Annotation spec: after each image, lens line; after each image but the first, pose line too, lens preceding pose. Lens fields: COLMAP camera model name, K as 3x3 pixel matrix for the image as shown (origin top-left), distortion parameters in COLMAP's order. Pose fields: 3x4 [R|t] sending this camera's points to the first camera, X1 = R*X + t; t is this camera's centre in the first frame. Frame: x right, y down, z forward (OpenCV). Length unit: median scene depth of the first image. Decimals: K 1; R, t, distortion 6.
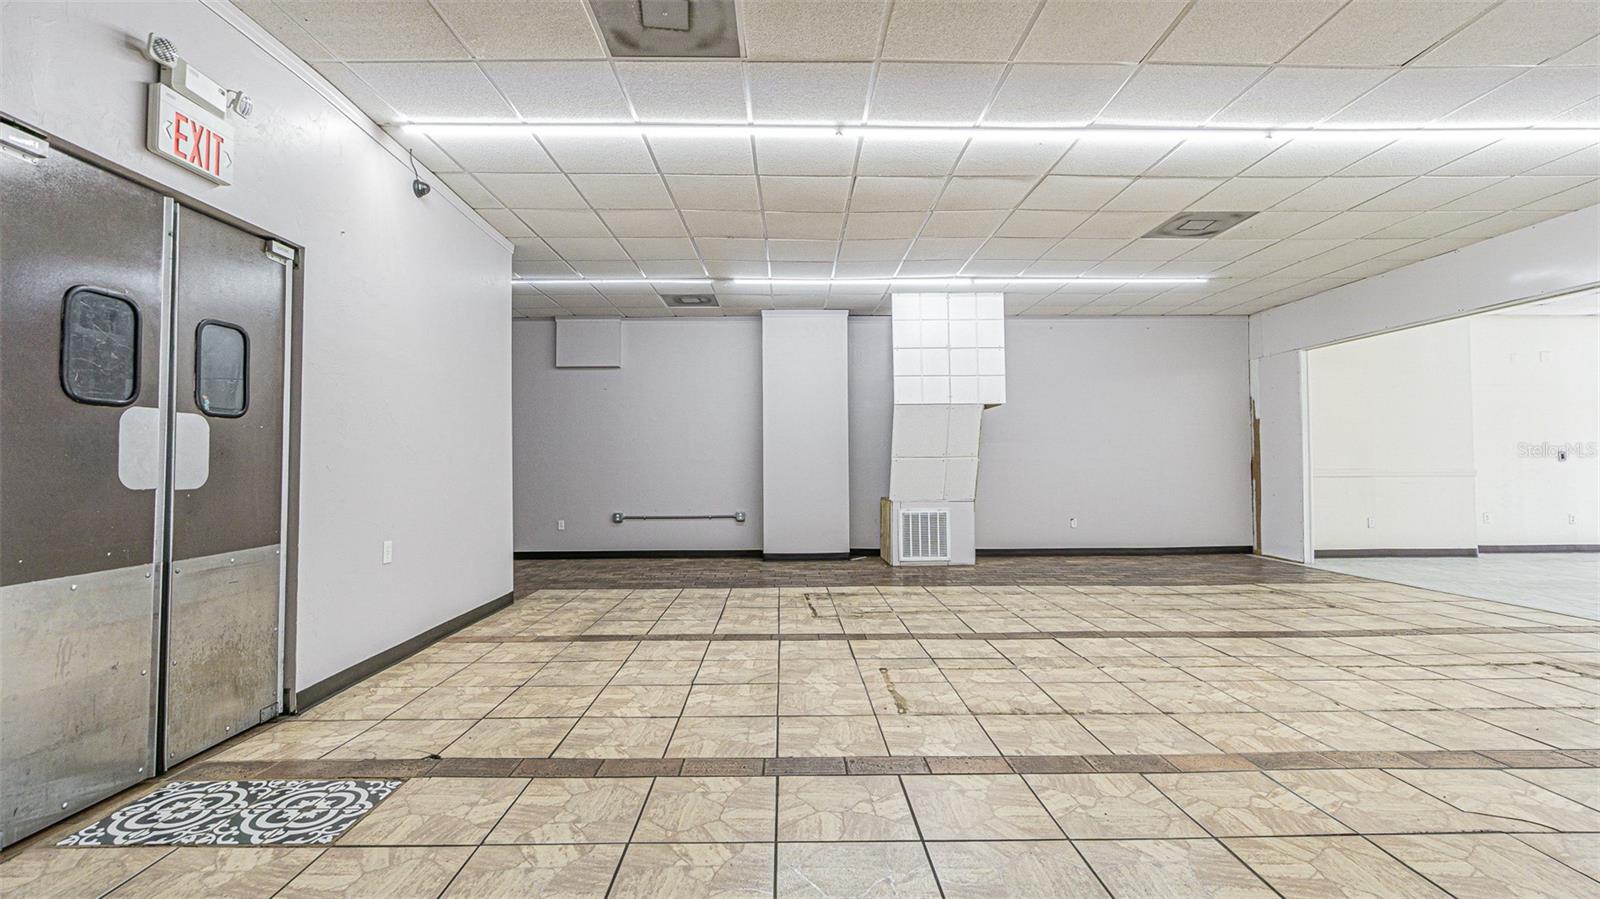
lens RADIAL K [[685.3, 0, 797.4], [0, 685.3, 443.1], [0, 0, 1]] dist [0.000893, 0.000225]
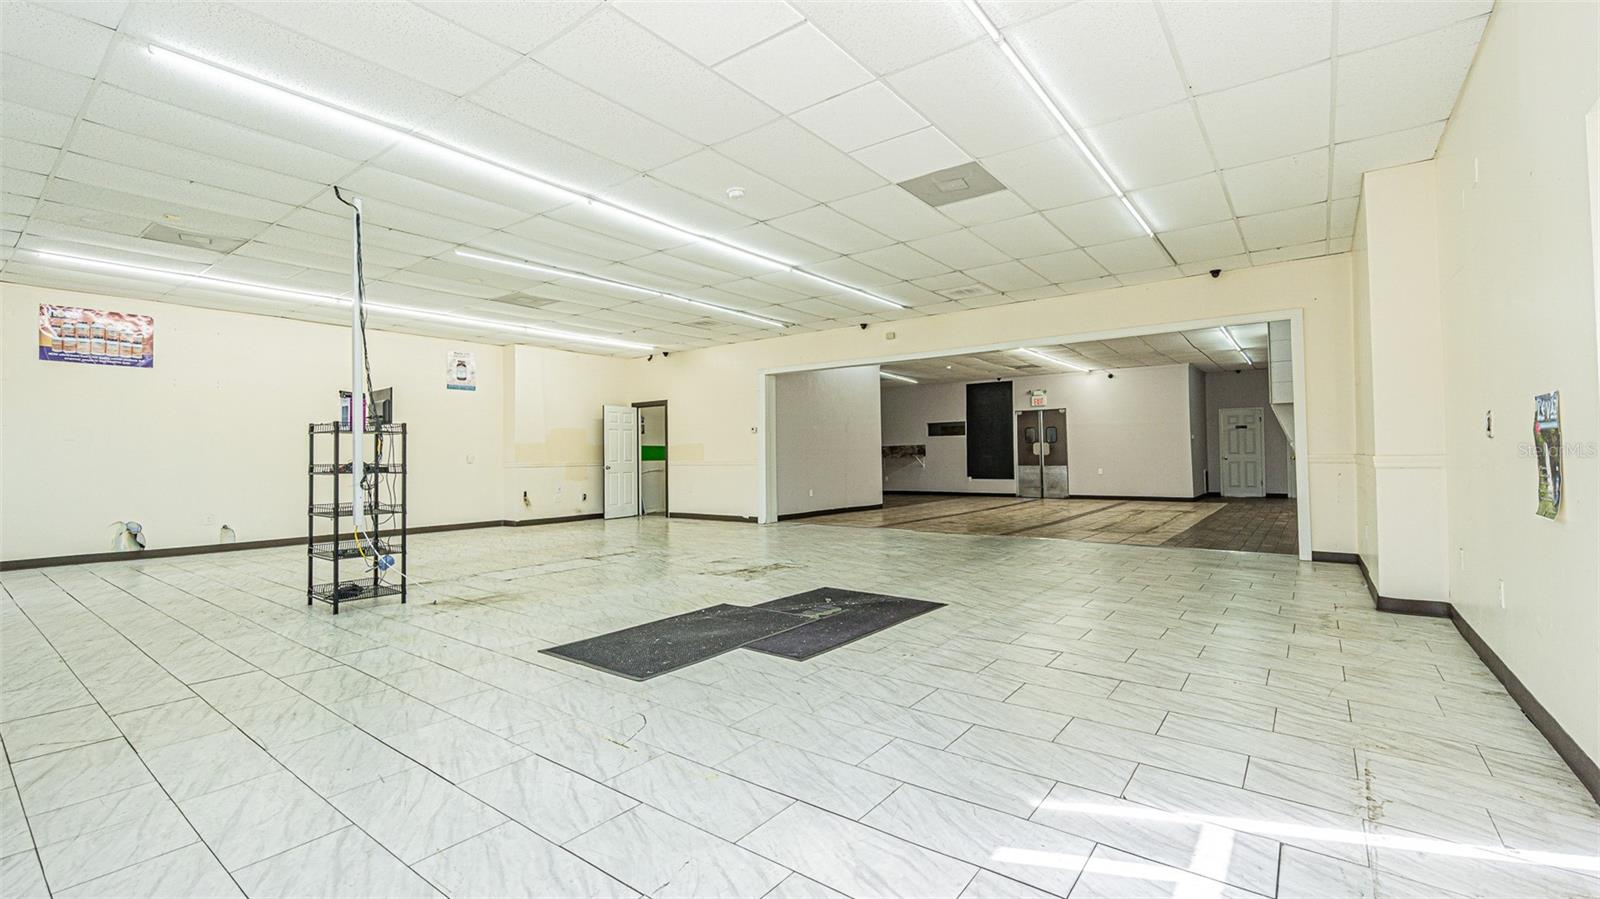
lens RADIAL K [[685.3, 0, 797.4], [0, 685.3, 443.1], [0, 0, 1]] dist [0.000893, 0.000225]
pose [[-0.618988, -0.000892, -0.785400, 2.594779], [0.042594, 0.998490, -0.034704, 0.038264], [0.784245, -0.054935, -0.618015, 1.470849]]
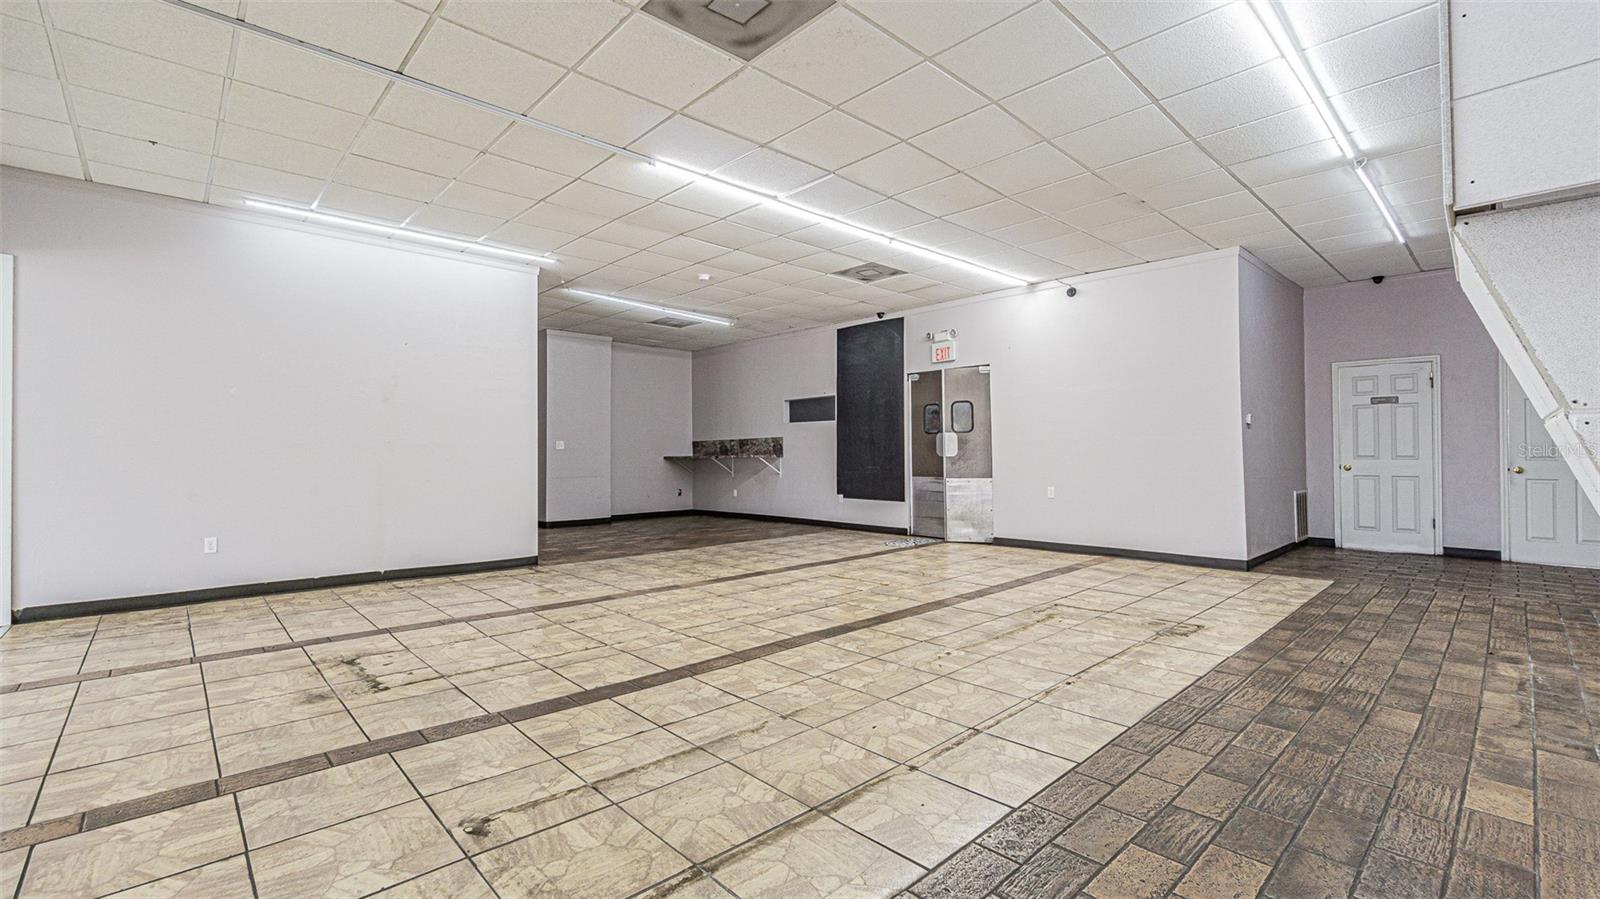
lens RADIAL K [[685.3, 0, 797.4], [0, 685.3, 443.1], [0, 0, 1]] dist [0.000893, 0.000225]
pose [[-0.738898, 0.000092, -0.673817, 0.881326], [0.031348, 0.998922, -0.034240, 0.043265], [0.673088, -0.046422, -0.738104, 1.367067]]
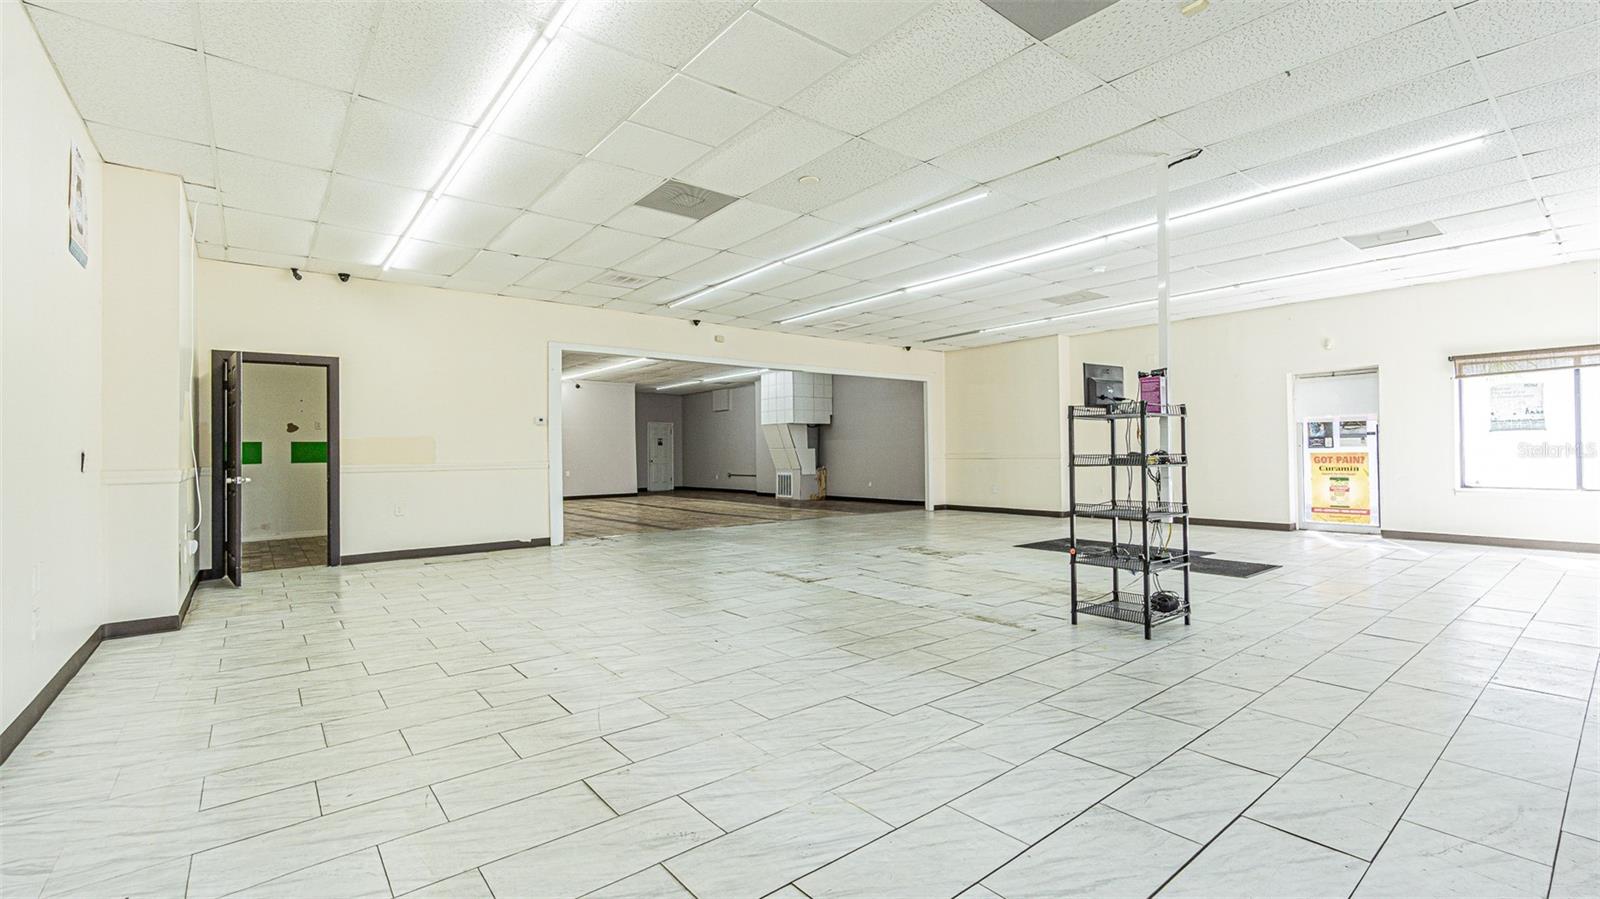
lens RADIAL K [[685.3, 0, 797.4], [0, 685.3, 443.1], [0, 0, 1]] dist [0.000893, 0.000225]
pose [[0.612704, -0.013239, -0.790202, 2.615926], [0.035678, 0.999304, 0.010921, -0.024153], [0.789507, -0.034884, 0.612749, -0.359113]]
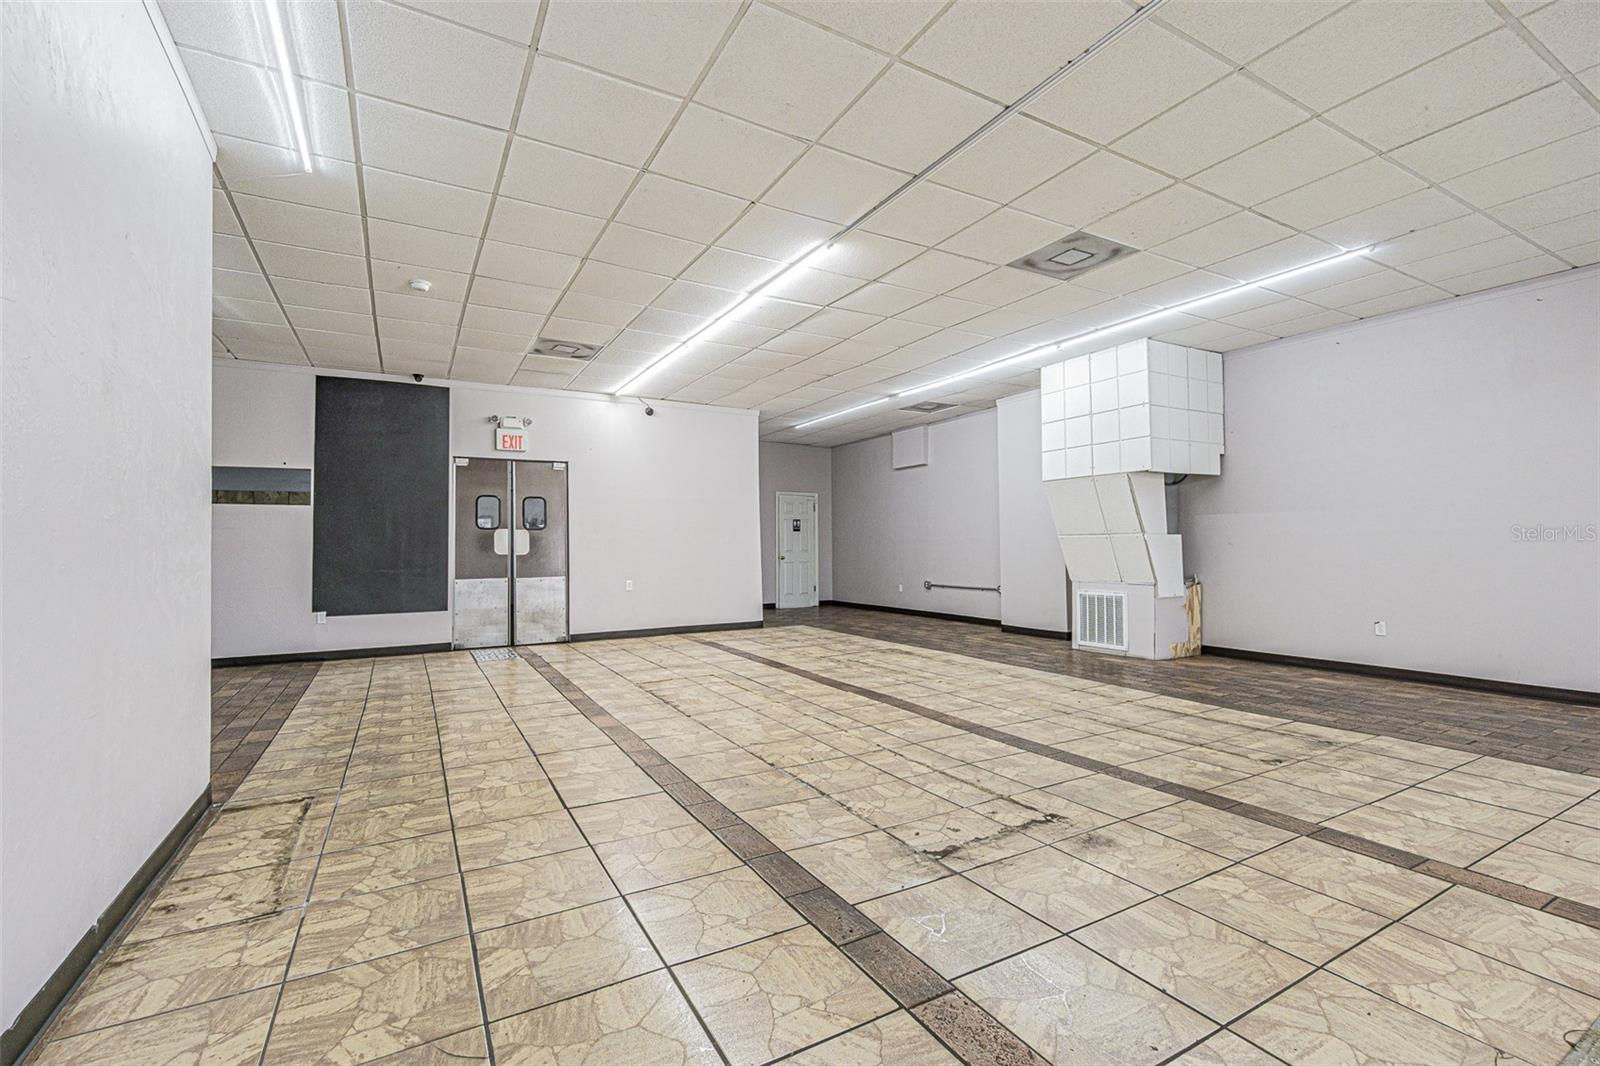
lens RADIAL K [[687.3, 0, 795.6], [0, 687.3, 531.9], [0, 0, 1]] dist [-0.001759, 0.001328]
pose [[0.481809, -0.015490, -0.876139, 1.107843], [0.035309, 0.999375, 0.001749, 0.001977], [0.875565, -0.031778, 0.482055, 0.283532]]
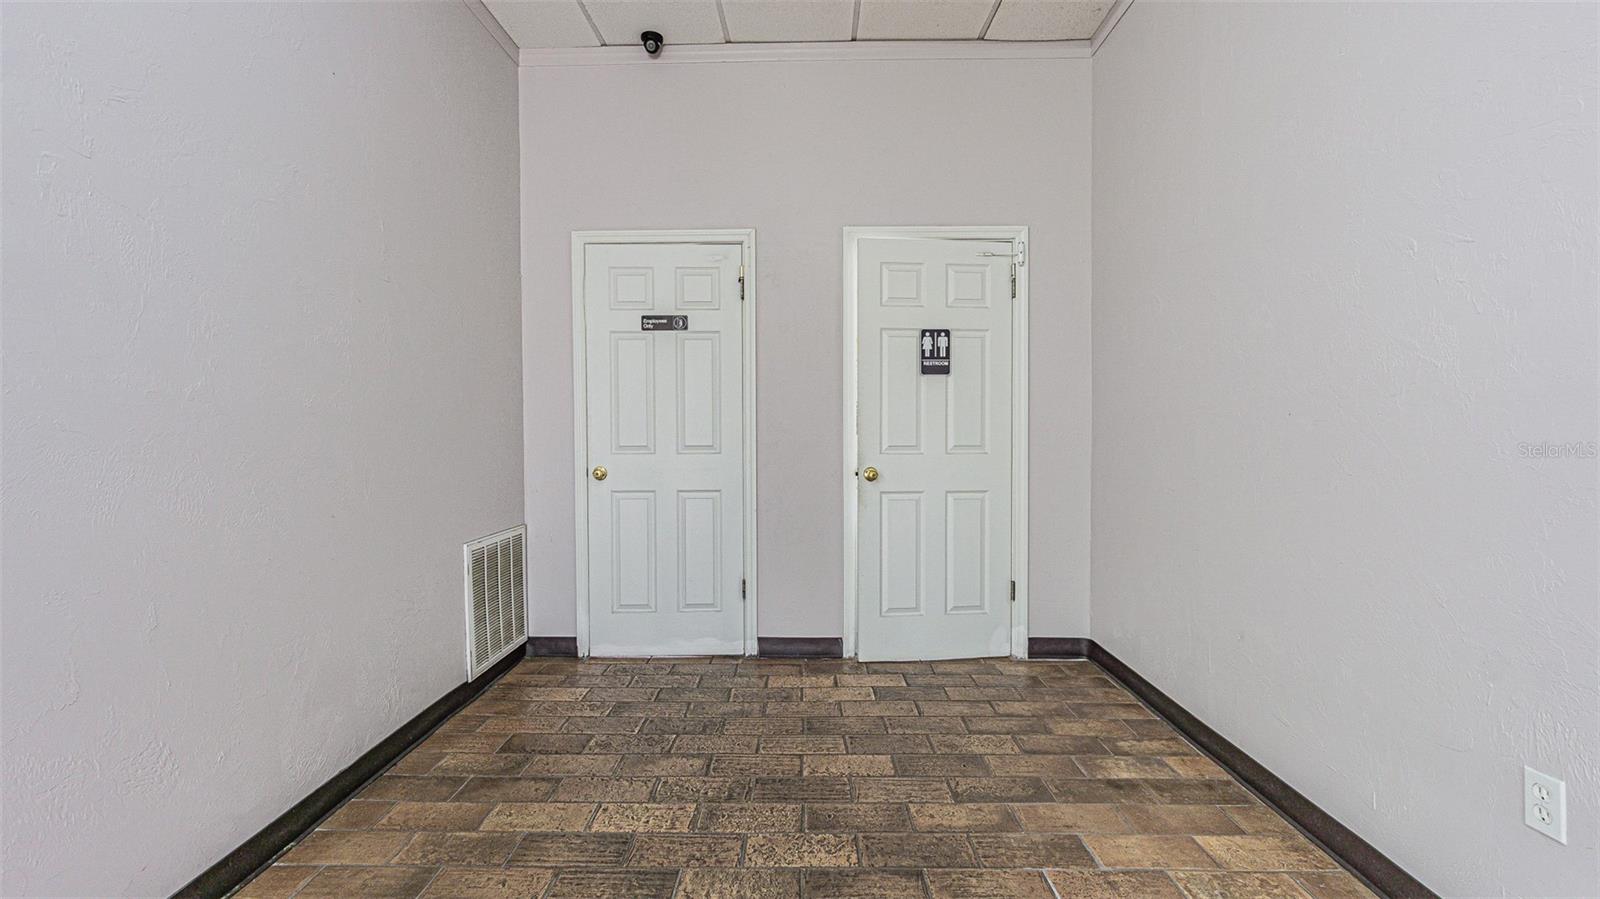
lens RADIAL K [[685.3, 0, 797.4], [0, 685.3, 443.1], [0, 0, 1]] dist [0.000893, 0.000225]
pose [[-0.001556, 0.026271, -0.999654, -0.290187], [0.038633, 0.998910, 0.026192, 0.043803], [0.999252, -0.038579, -0.002569, 1.265825]]
